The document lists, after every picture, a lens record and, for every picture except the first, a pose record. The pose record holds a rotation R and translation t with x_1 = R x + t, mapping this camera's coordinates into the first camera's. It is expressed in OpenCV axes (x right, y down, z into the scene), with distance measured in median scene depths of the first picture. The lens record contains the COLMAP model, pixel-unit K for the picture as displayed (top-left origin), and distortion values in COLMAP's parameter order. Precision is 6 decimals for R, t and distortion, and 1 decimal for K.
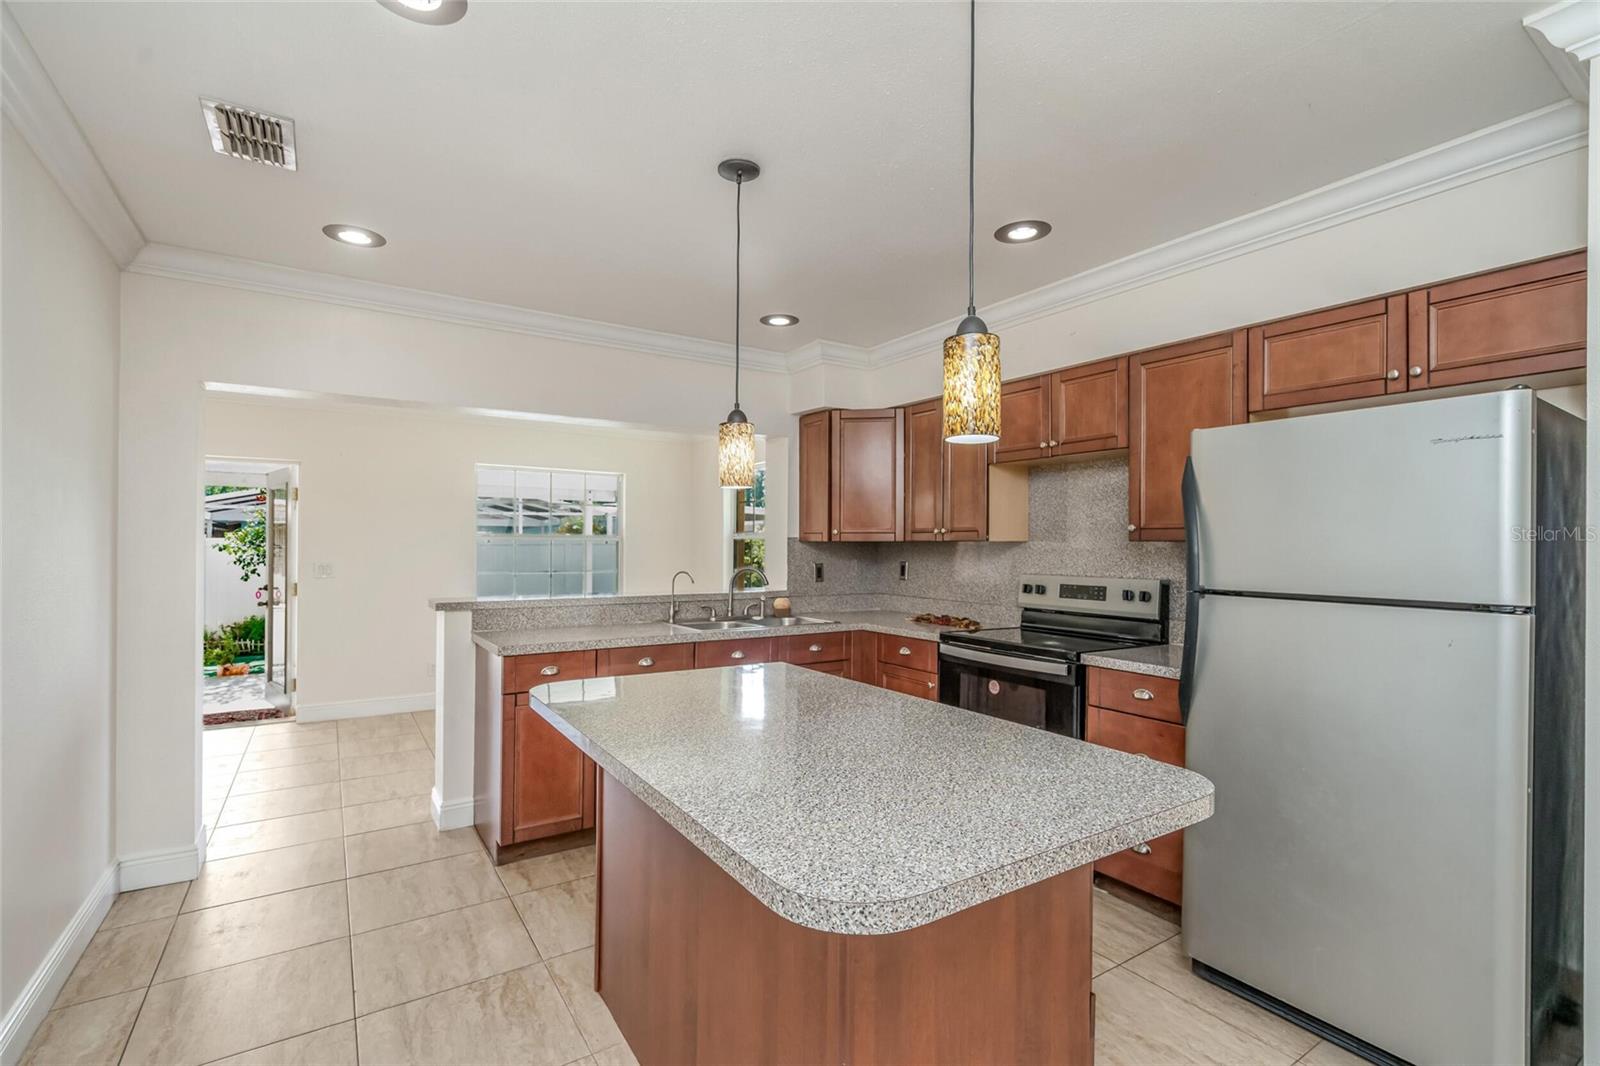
lens RADIAL K [[723.8, 0, 799.3], [0, 723.8, 541.7], [0, 0, 1]] dist [0.014127, -0.000066]
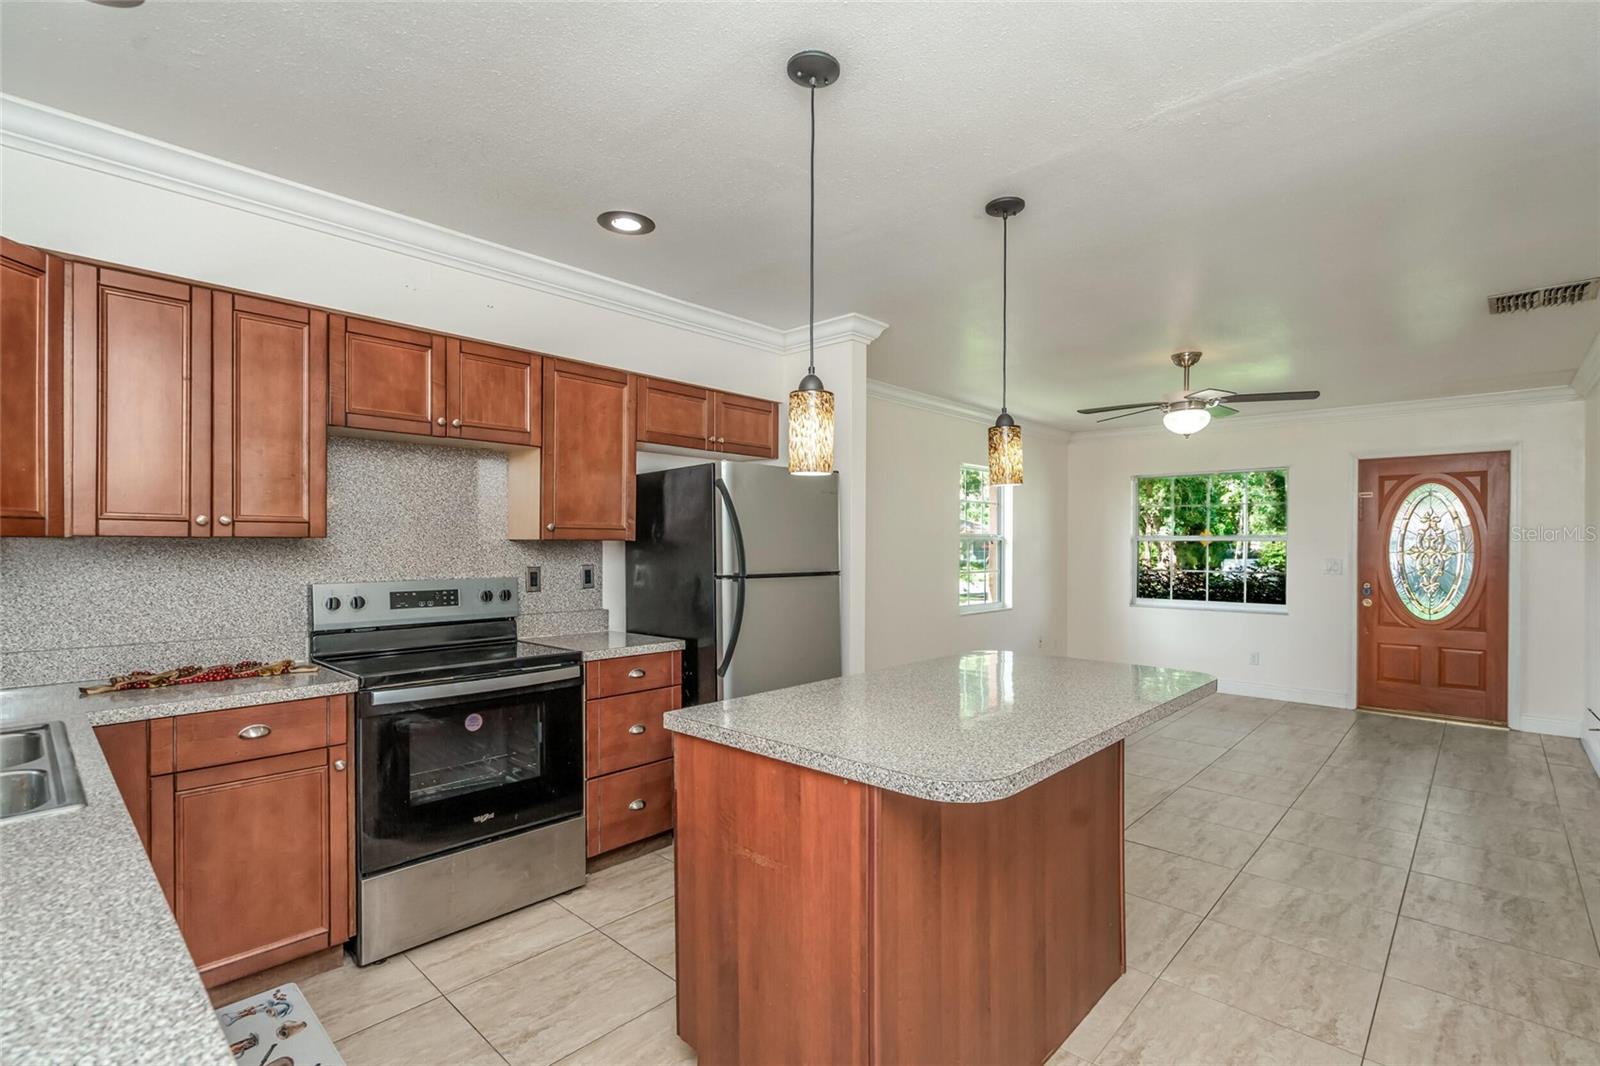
lens RADIAL K [[742.2, 0, 764.7], [0, 742.2, 545.4], [0, 0, 1]] dist [-0.001969, -0.000178]
pose [[-0.210983, -0.006092, 0.977471, -0.564652], [-0.004809, 0.999975, 0.005194, 0.000596], [-0.977478, -0.003604, -0.211007, 0.825154]]
